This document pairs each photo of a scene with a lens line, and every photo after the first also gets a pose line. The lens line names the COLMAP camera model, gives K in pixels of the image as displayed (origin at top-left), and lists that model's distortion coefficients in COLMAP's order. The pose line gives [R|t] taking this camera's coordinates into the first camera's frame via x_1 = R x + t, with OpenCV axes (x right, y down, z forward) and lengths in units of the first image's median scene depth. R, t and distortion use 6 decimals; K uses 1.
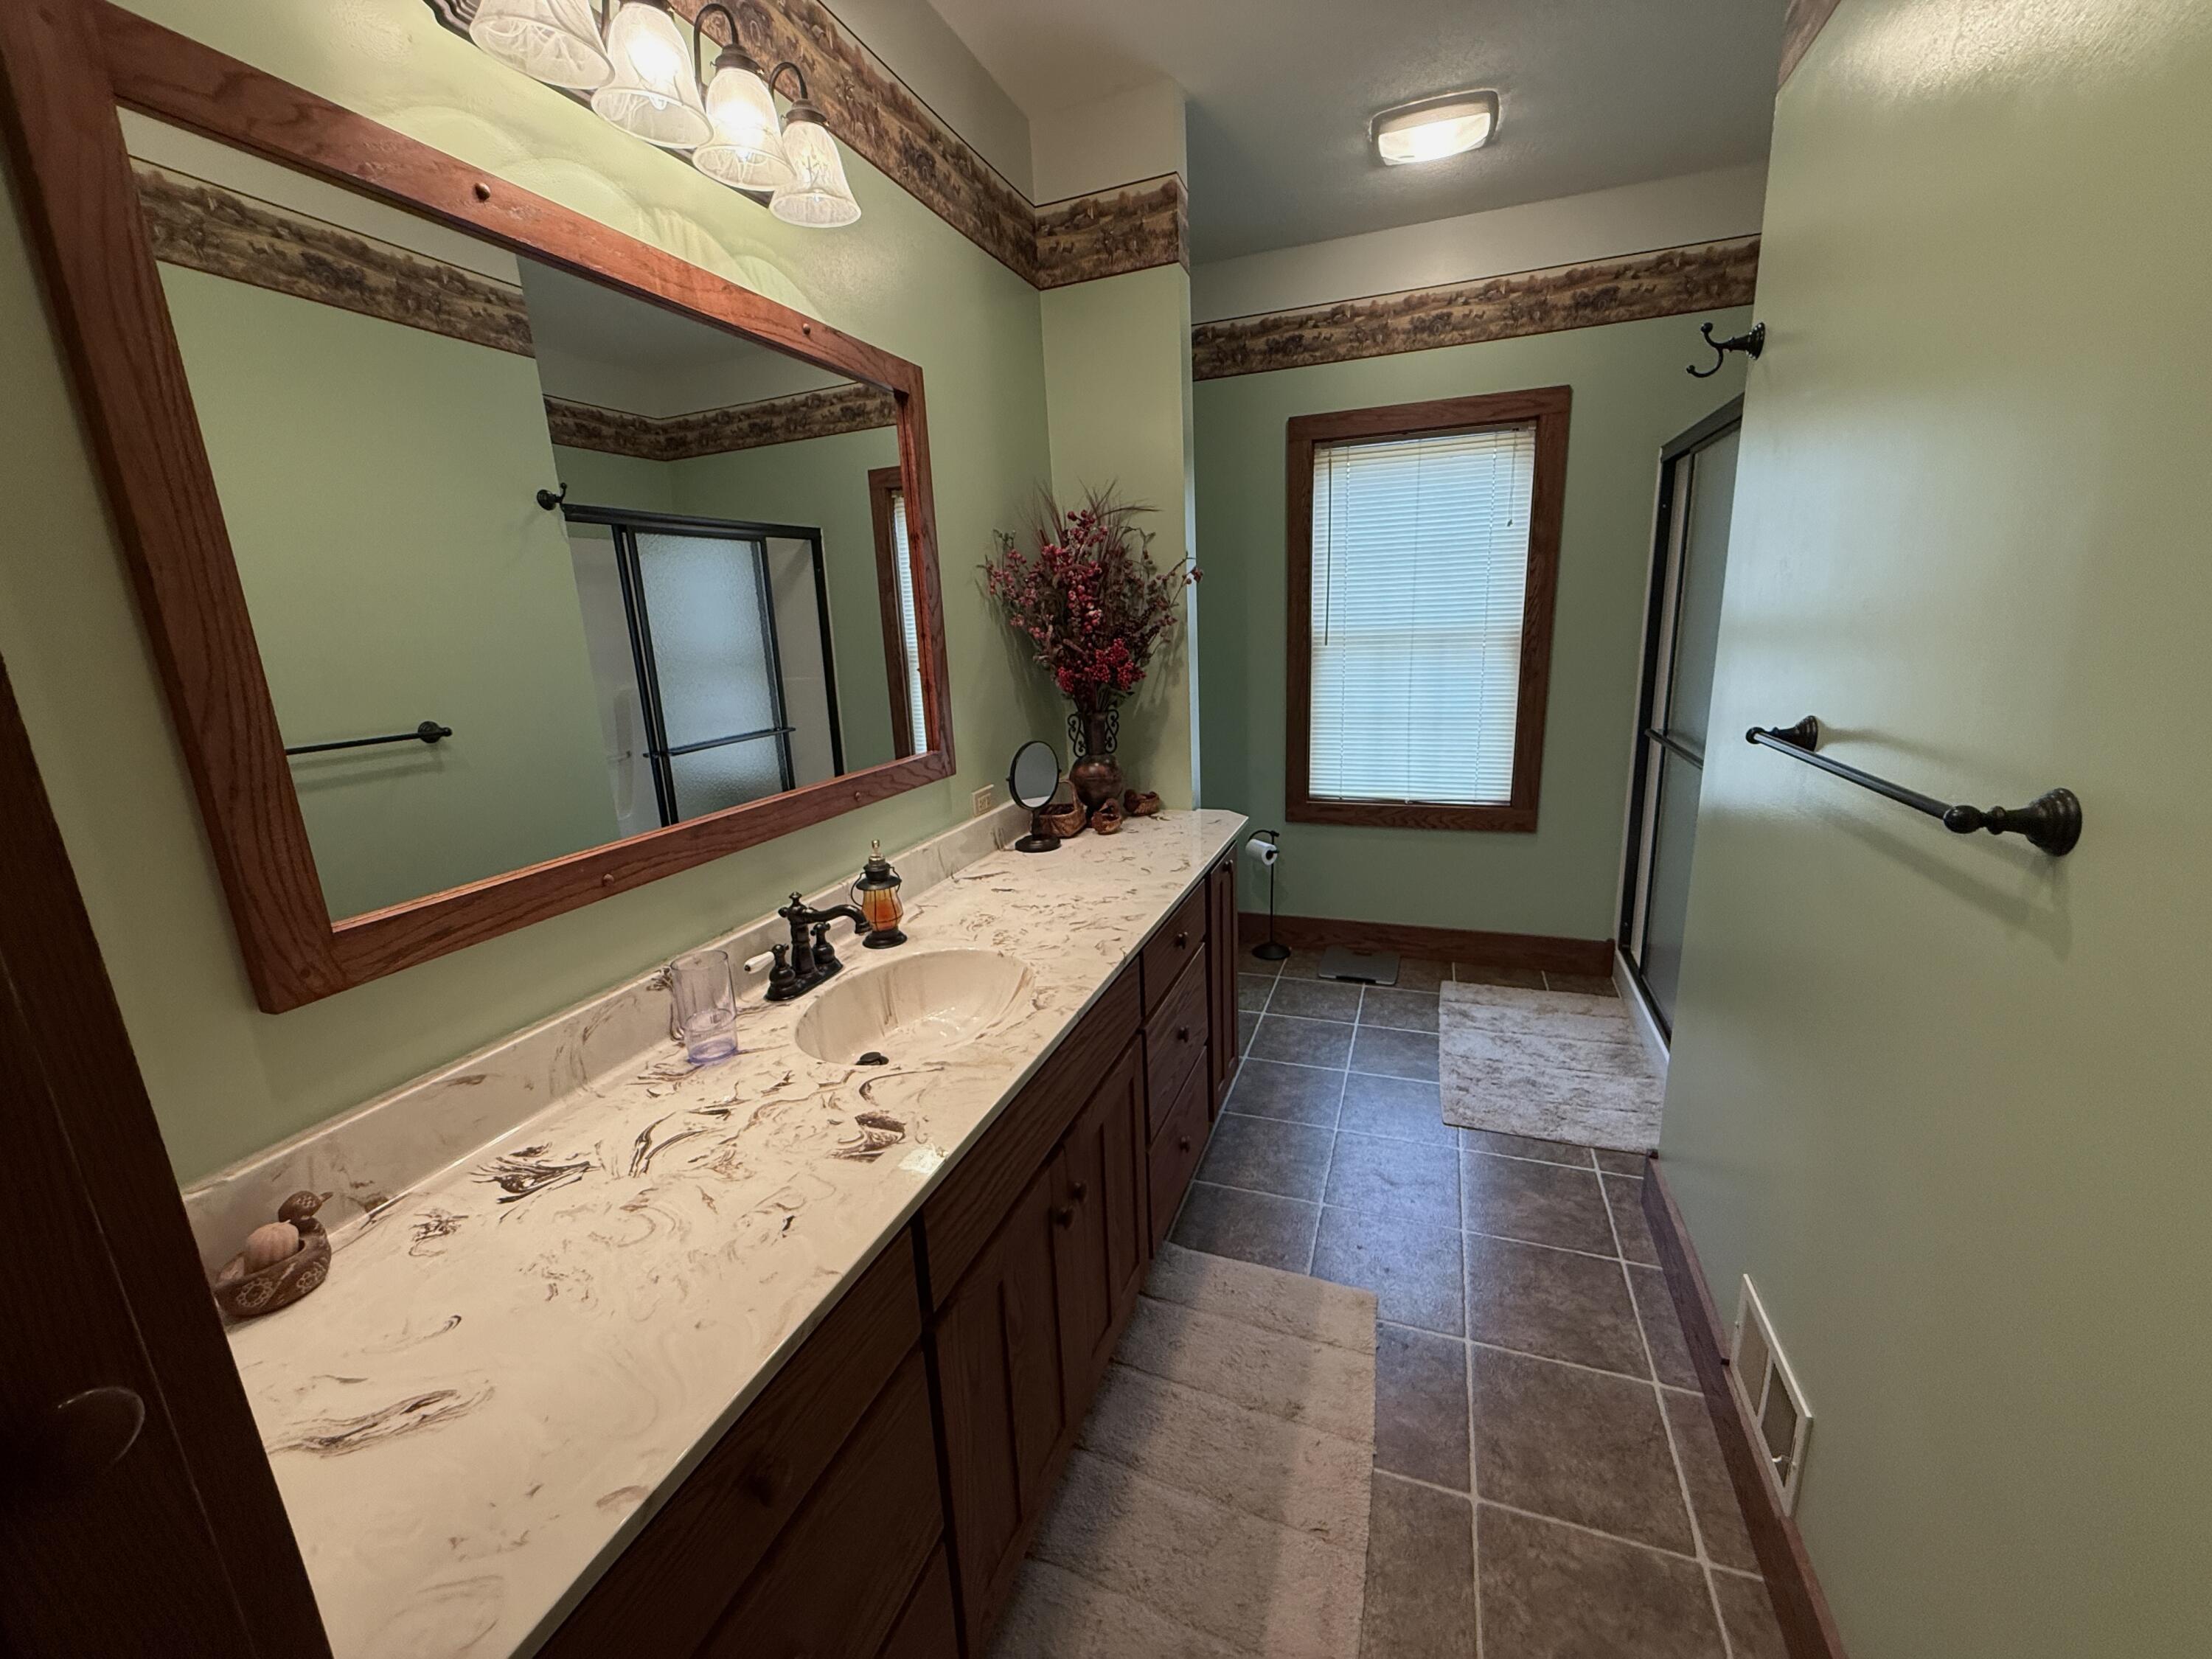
lens RADIAL K [[878.8, 0, 1105.8], [0, 878.8, 827.6], [0, 0, 1]] dist [-0.001451, -0.000044]
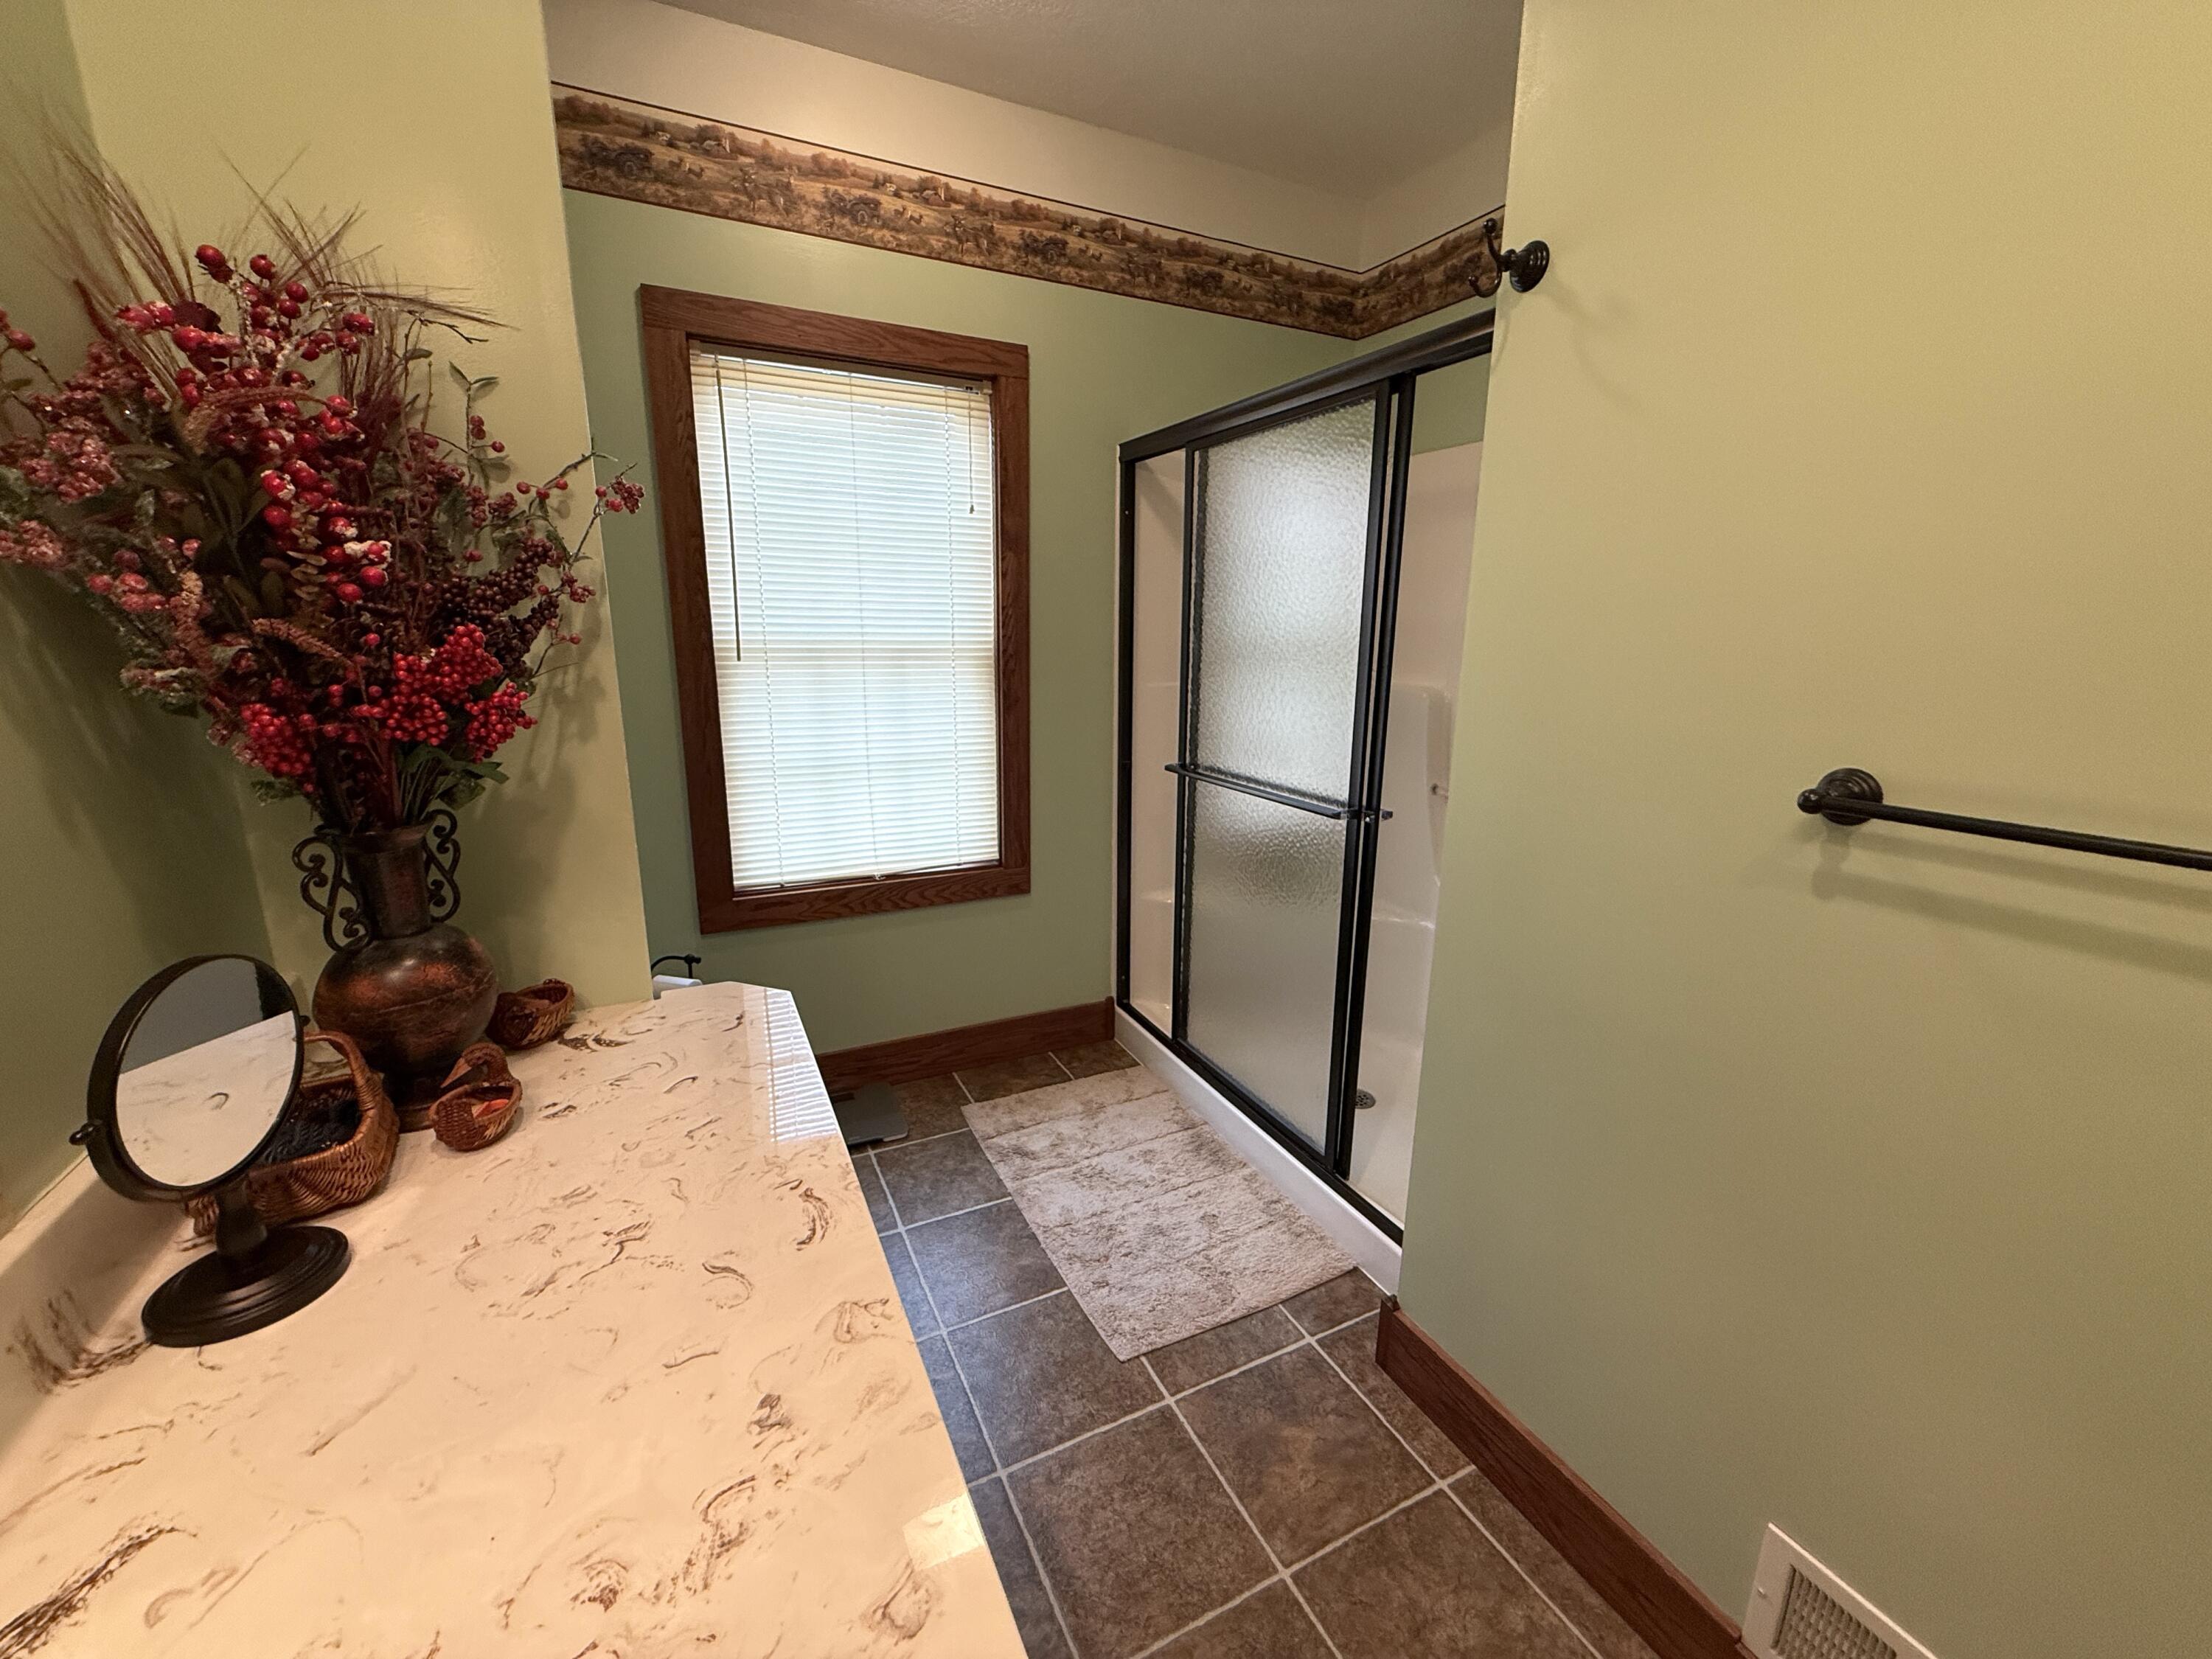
lens RADIAL K [[878.8, 0, 1100.7], [0, 878.8, 825.7], [0, 0, 1]] dist [-0.001451, -0.000044]
pose [[0.685150, -0.113082, 0.719571, -0.059579], [0.131696, 0.990827, 0.030314, -0.084945], [-0.716398, 0.073995, 0.693757, 0.439693]]
